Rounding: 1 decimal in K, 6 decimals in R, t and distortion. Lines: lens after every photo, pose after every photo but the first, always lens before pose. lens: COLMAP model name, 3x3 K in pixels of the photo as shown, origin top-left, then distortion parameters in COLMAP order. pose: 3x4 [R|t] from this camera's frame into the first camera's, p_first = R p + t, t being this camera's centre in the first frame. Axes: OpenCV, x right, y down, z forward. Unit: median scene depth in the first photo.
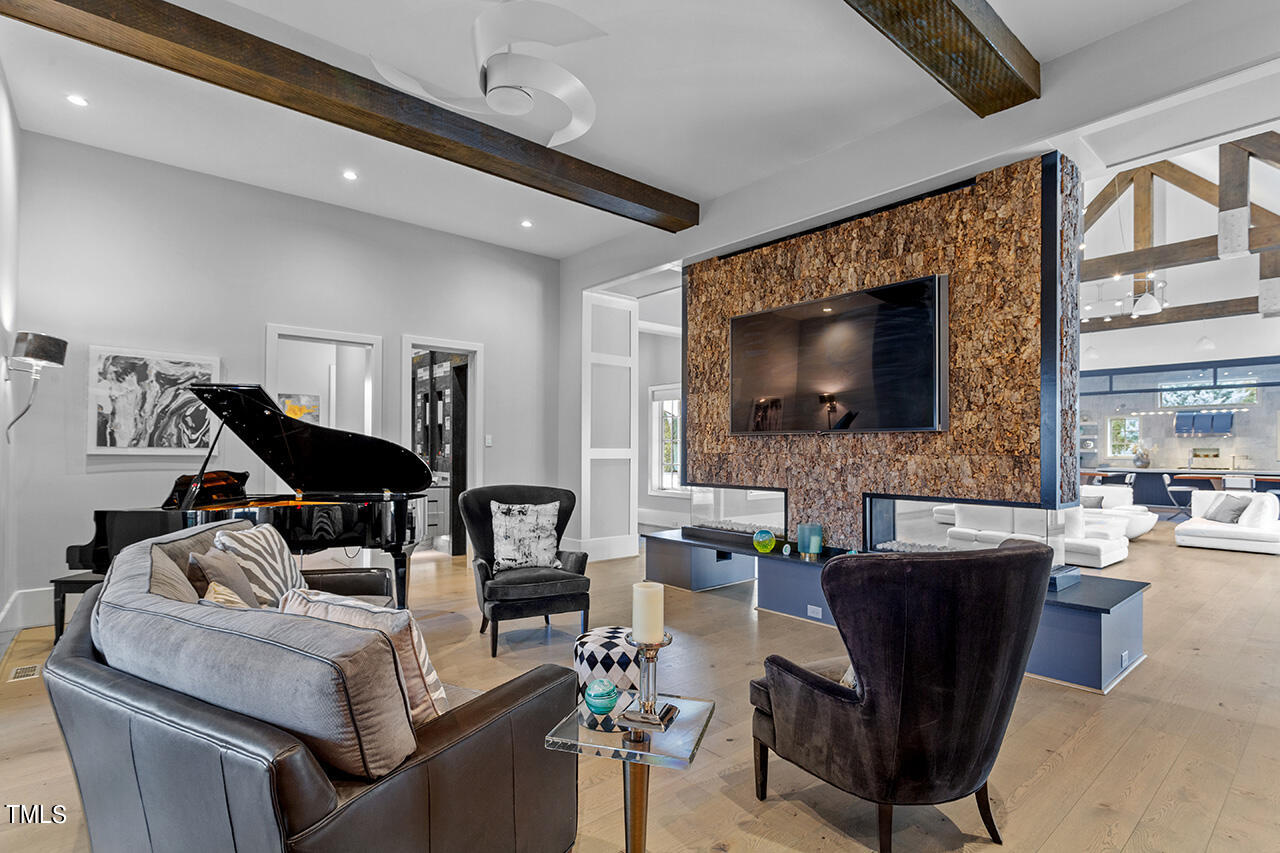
lens RADIAL K [[621.3, 0, 638.9], [0, 621.3, 442.6], [0, 0, 1]] dist [0.001549, 0.000175]
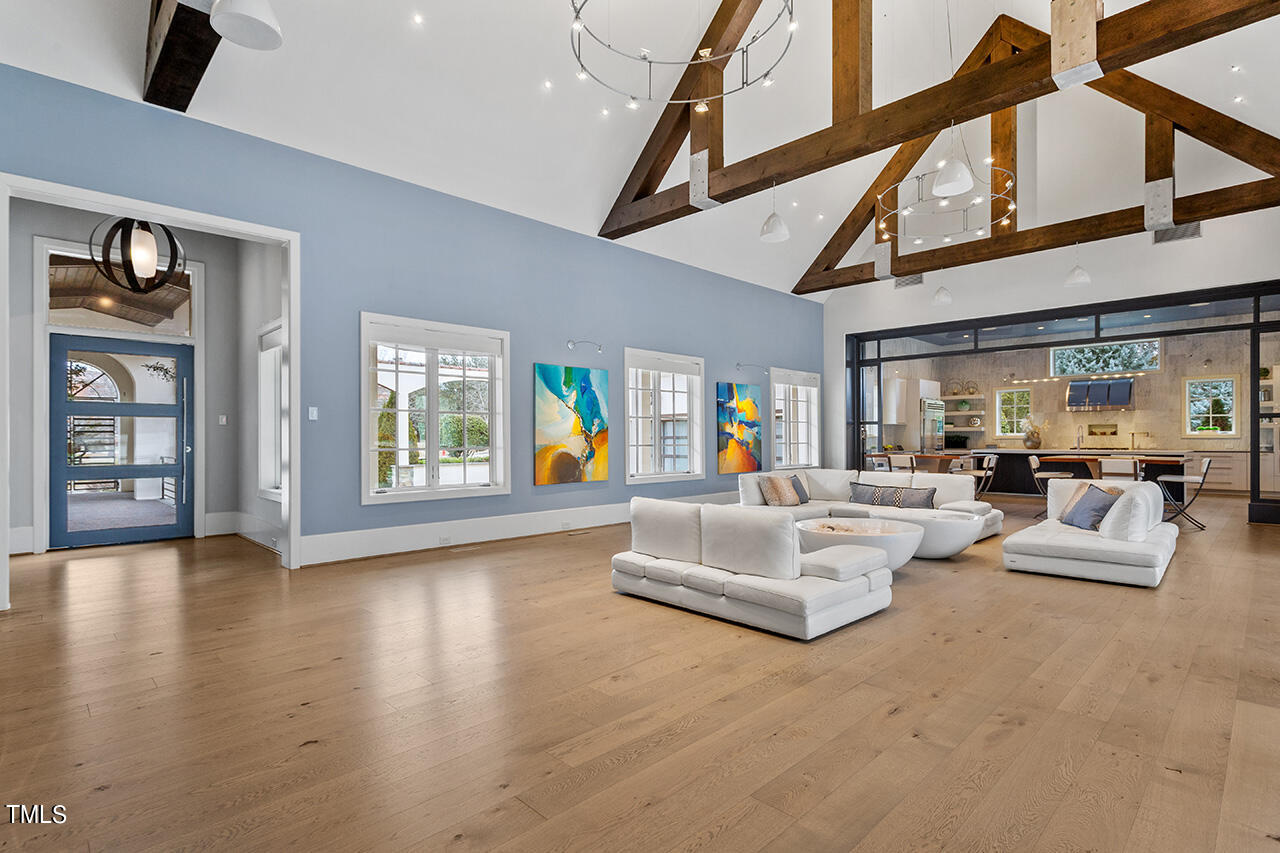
lens RADIAL K [[621.3, 0, 646.3], [0, 621.3, 433.1], [0, 0, 1]] dist [0.001549, 0.000175]
pose [[0.997482, -0.008840, 0.070366, 0.293221], [0.008582, 0.999955, 0.003976, 0.014883], [-0.070398, -0.003362, 0.997513, 0.256496]]
